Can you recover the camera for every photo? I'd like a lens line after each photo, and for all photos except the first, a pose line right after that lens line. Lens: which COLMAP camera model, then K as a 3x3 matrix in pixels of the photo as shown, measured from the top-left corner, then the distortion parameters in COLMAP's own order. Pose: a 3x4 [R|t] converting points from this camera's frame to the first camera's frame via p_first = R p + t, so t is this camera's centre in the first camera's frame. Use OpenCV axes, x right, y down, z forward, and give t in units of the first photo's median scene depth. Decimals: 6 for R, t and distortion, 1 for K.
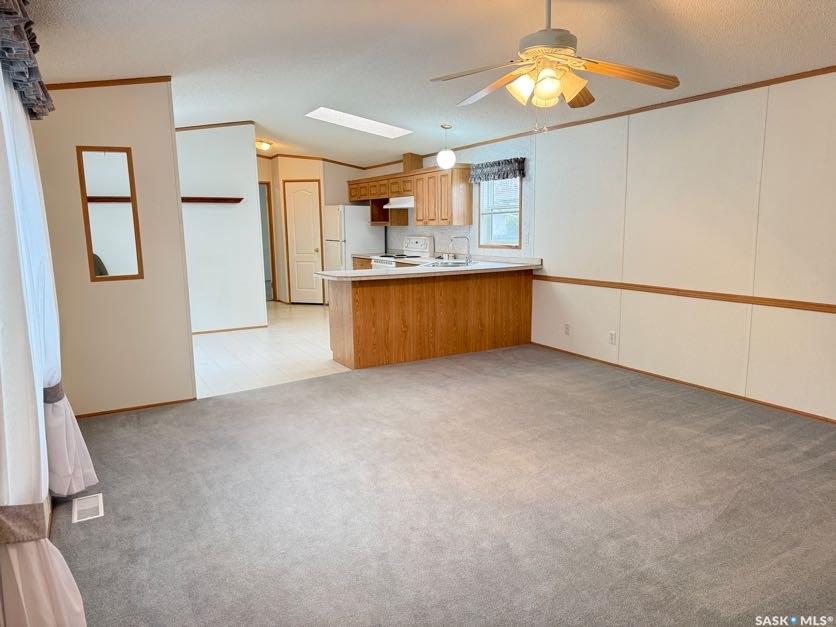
lens RADIAL K [[592.6, 0, 410.1], [0, 592.6, 310.6], [0, 0, 1]] dist [0.057524, -0.072314]
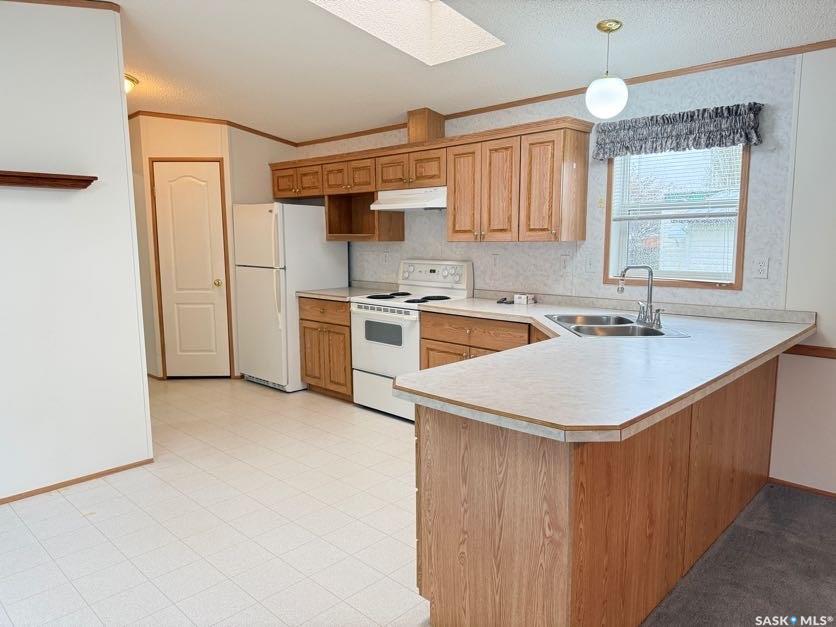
lens RADIAL K [[592.6, 0, 418.7], [0, 592.6, 309.0], [0, 0, 1]] dist [0.057524, -0.072314]
pose [[0.953959, -0.032268, 0.298196, -0.248839], [0.039413, 0.999061, -0.017978, -0.102120], [-0.297336, 0.028903, 0.954335, 0.689142]]
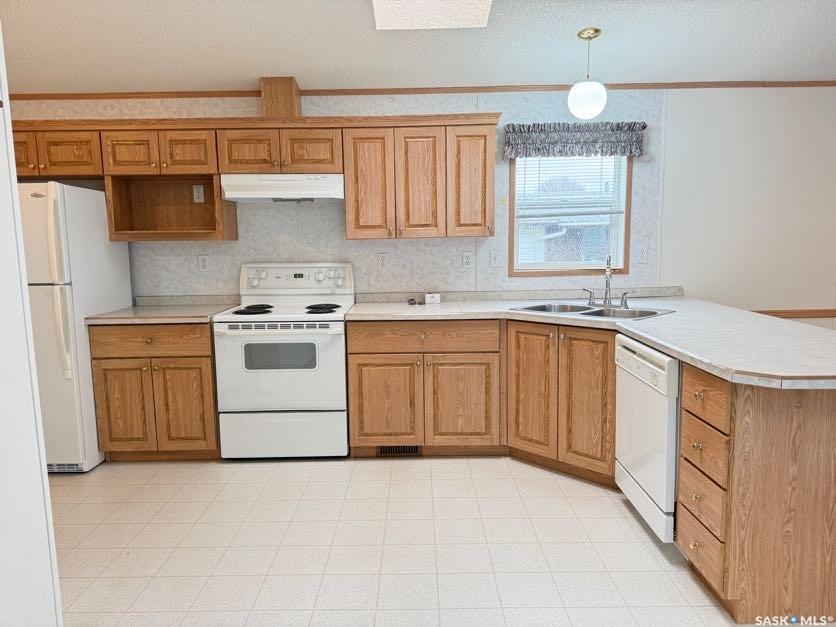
lens RADIAL K [[592.6, 0, 421.3], [0, 592.6, 309.0], [0, 0, 1]] dist [0.057524, -0.072314]
pose [[0.478193, -0.099400, 0.872611, -0.516273], [0.137481, 0.989798, 0.037409, -0.136795], [-0.867427, 0.102078, 0.486980, 1.013933]]
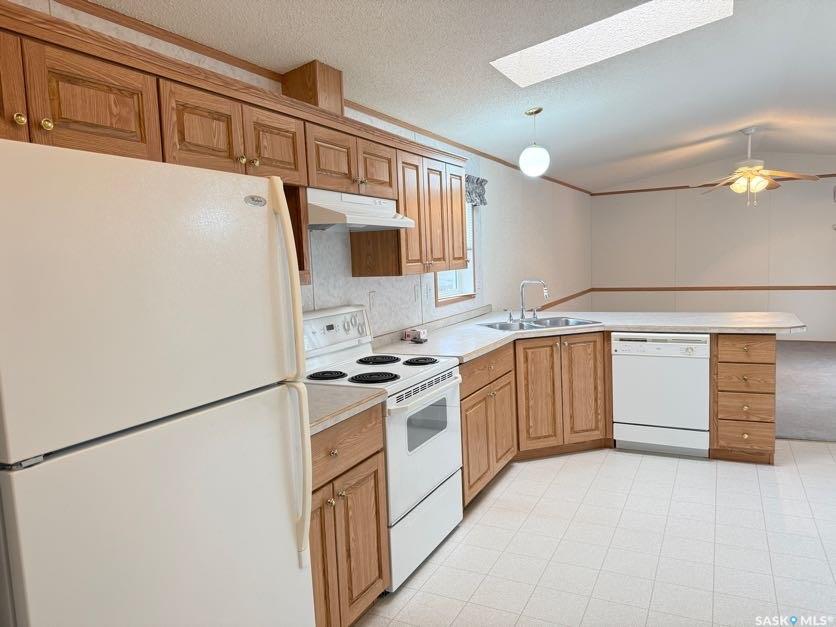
lens RADIAL K [[592.6, 0, 429.3], [0, 592.6, 300.9], [0, 0, 1]] dist [0.057524, -0.072314]
pose [[-0.582135, -0.026832, 0.812649, -0.450514], [0.165287, 0.974682, 0.150584, -0.253931], [-0.796115, 0.221980, -0.562962, 1.680518]]
